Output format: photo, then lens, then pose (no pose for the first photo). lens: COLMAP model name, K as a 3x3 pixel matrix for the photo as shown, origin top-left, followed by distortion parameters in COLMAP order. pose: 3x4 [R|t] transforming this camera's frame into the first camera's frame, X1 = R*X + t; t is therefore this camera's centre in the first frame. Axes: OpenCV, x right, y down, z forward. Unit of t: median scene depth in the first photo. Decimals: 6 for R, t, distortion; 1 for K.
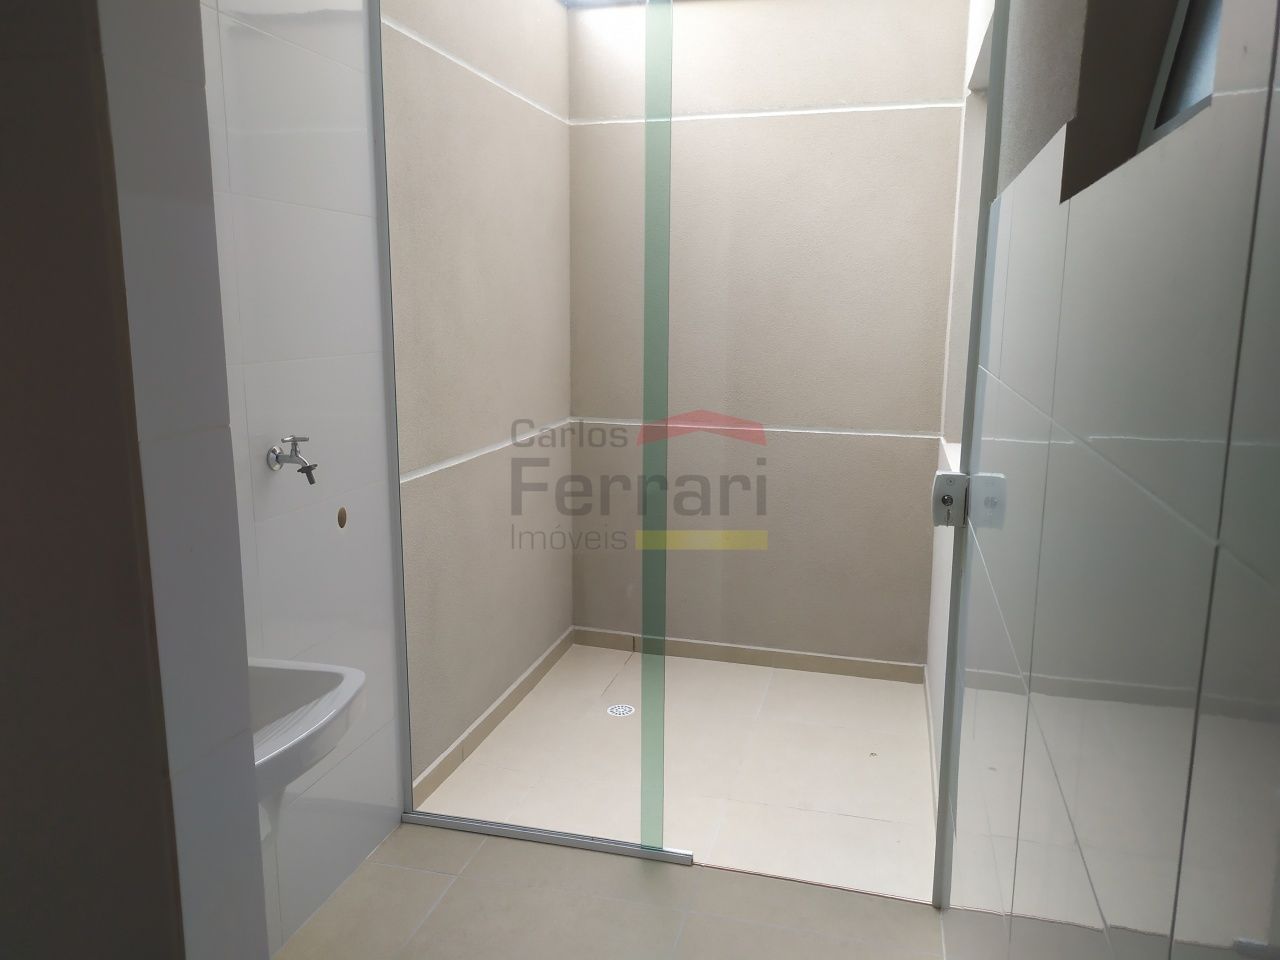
lens RADIAL K [[964.9, 0, 640.0], [0, 964.9, 480.0], [0, 0, 1]] dist [0.006629, -0.001313]
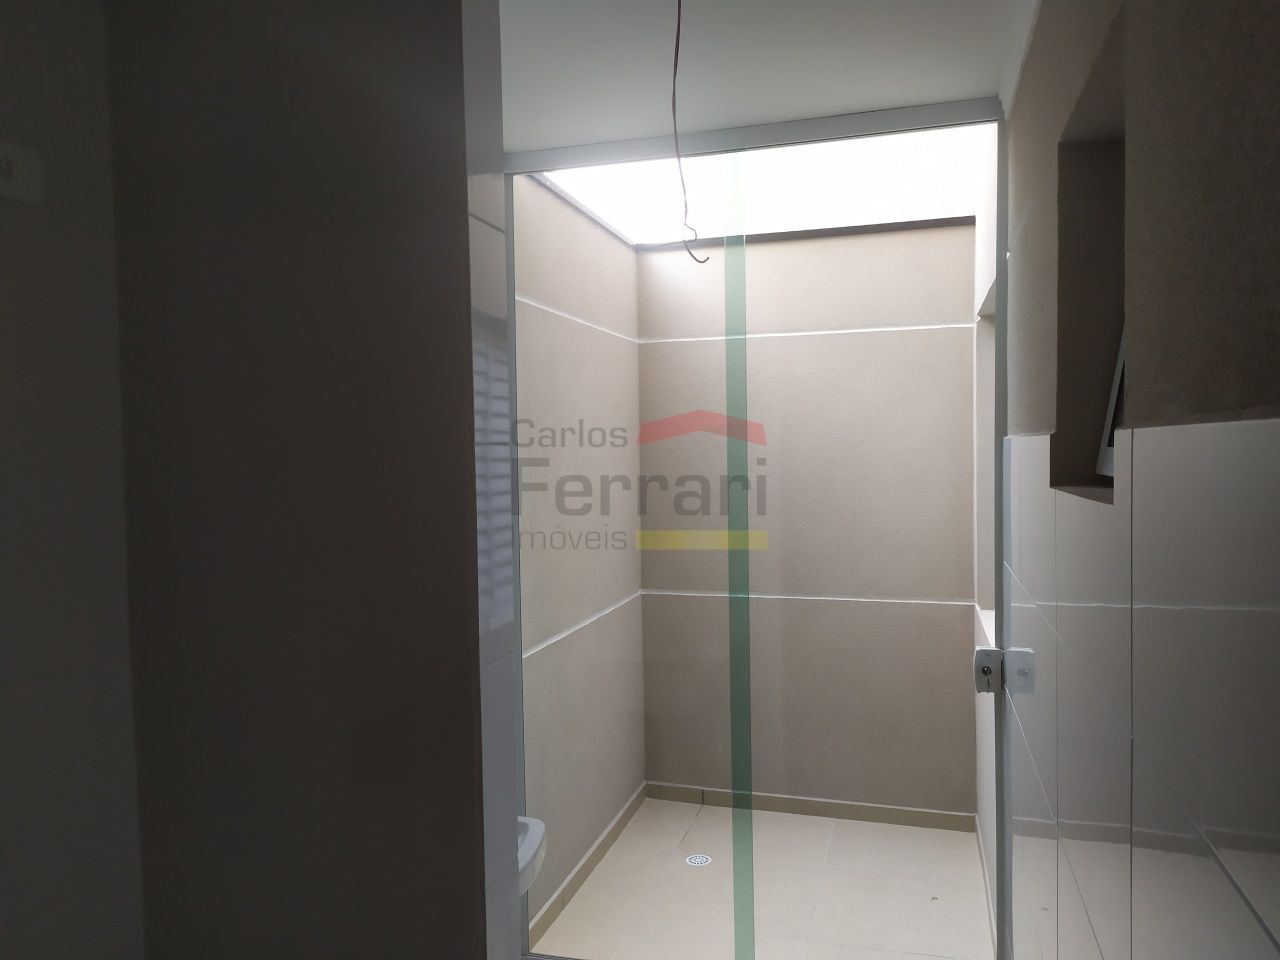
lens RADIAL K [[973.8, 0, 622.3], [0, 973.8, 474.4], [0, 0, 1]] dist [-0.006231, -0.000121]
pose [[0.998939, -0.024393, -0.039057, -0.059206], [0.018309, 0.988642, -0.149168, -0.036119], [0.042253, 0.148294, 0.988040, -0.184107]]
